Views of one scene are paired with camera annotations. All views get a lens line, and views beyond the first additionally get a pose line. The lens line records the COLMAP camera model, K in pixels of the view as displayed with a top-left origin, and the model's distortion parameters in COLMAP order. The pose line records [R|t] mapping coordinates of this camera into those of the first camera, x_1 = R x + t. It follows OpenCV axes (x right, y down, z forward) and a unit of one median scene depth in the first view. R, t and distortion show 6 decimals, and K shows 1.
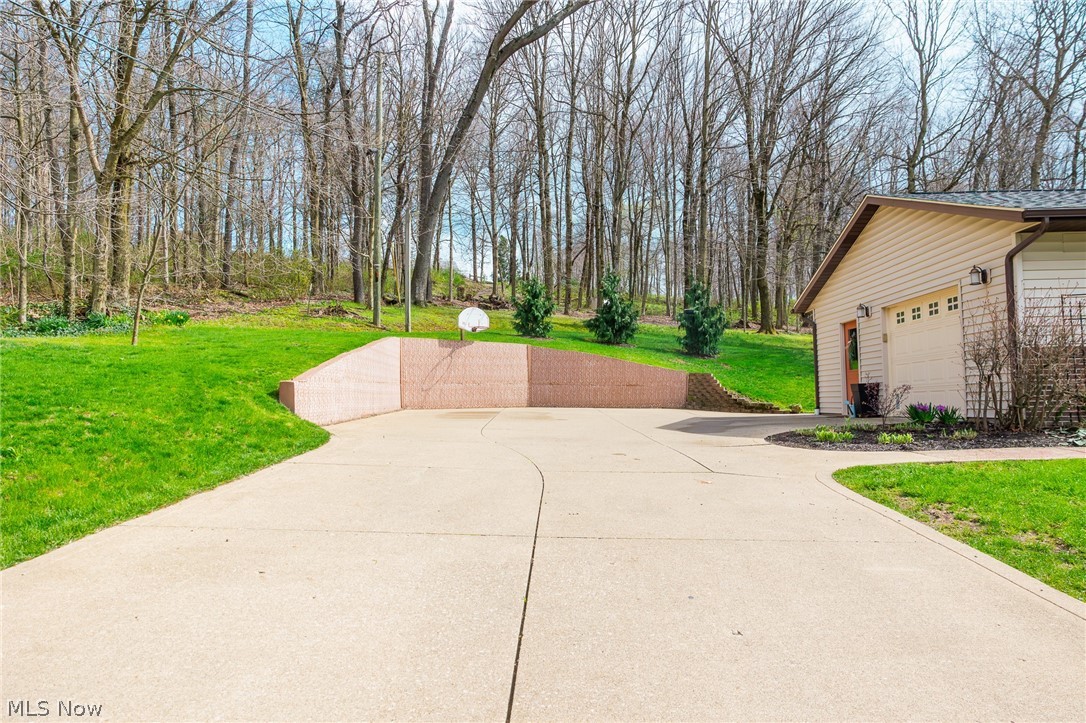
lens RADIAL K [[717.9, 0, 543.0], [0, 717.9, 361.5], [0, 0, 1]] dist [-0.004087, -0.002490]
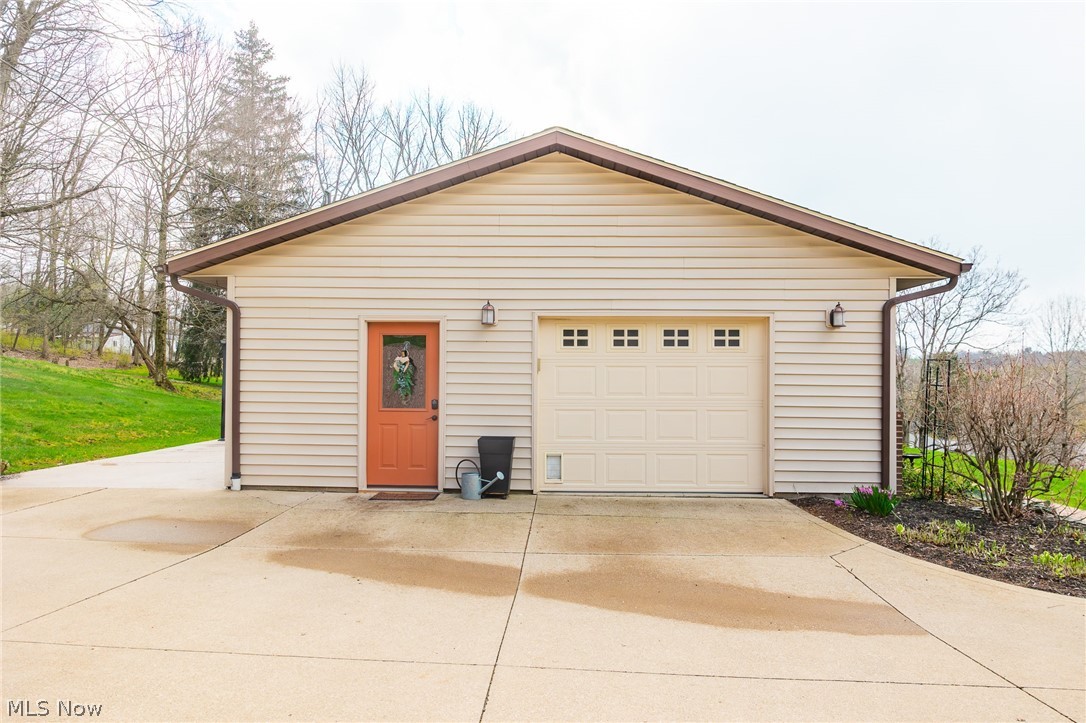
lens RADIAL K [[717.9, 0, 543.0], [0, 717.9, 361.5], [0, 0, 1]] dist [-0.004087, -0.002490]
pose [[-0.016246, 0.039735, 0.999078, -0.131544], [-0.067968, 0.996855, -0.040752, -0.009095], [-0.997555, -0.068567, -0.013494, 0.889822]]
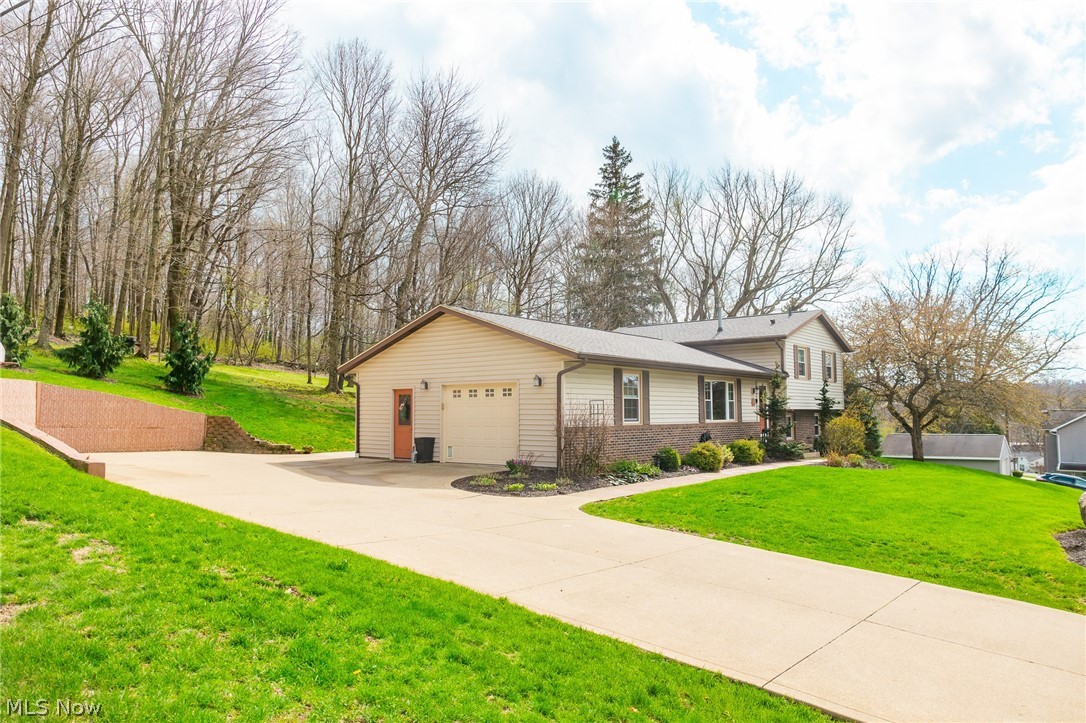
lens RADIAL K [[738.9, 0, 534.1], [0, 738.9, 359.1], [0, 0, 1]] dist [-0.001456, -0.000808]
pose [[0.610175, 0.076073, 0.788606, -0.512632], [-0.057308, 0.997010, -0.051835, -0.053560], [-0.790192, -0.013565, 0.612710, -0.038302]]
